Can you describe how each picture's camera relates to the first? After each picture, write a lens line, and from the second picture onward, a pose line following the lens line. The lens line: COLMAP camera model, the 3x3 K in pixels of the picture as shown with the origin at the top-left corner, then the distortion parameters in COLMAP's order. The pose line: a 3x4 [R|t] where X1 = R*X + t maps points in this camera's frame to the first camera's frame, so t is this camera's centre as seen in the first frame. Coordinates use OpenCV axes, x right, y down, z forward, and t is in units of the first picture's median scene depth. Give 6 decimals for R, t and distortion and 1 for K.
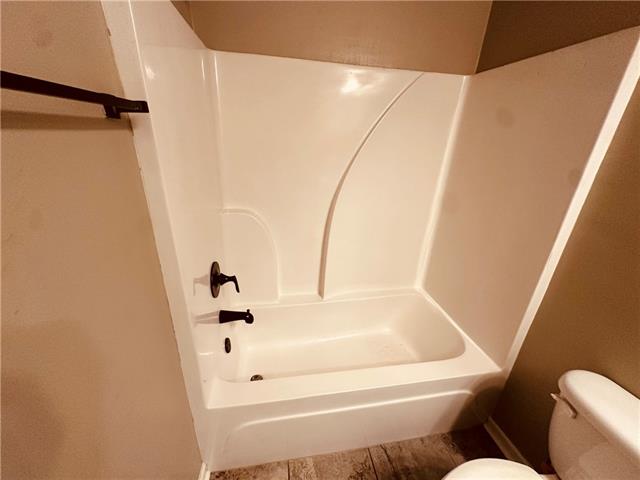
lens RADIAL K [[256.0, 0, 319.7], [0, 256.0, 238.7], [0, 0, 1]] dist [-0.002303, 0.000022]
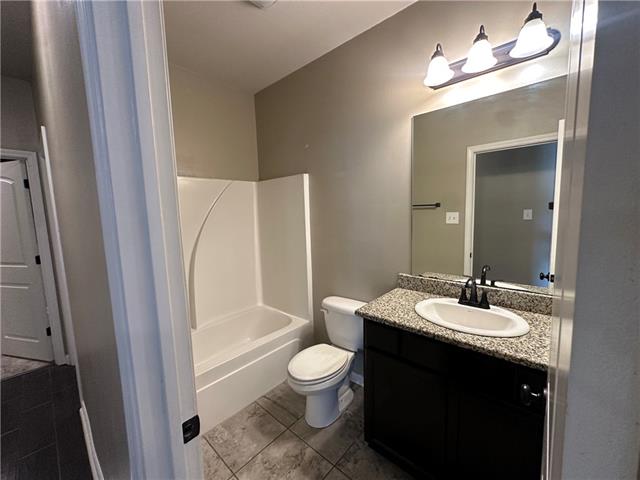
lens RADIAL K [[256.0, 0, 319.7], [0, 256.0, 238.7], [0, 0, 1]] dist [-0.002303, 0.000022]
pose [[0.779199, -0.125766, 0.614029, -0.327850], [0.293315, 0.938937, -0.179901, 0.289528], [-0.553909, 0.320282, 0.768508, -0.714791]]
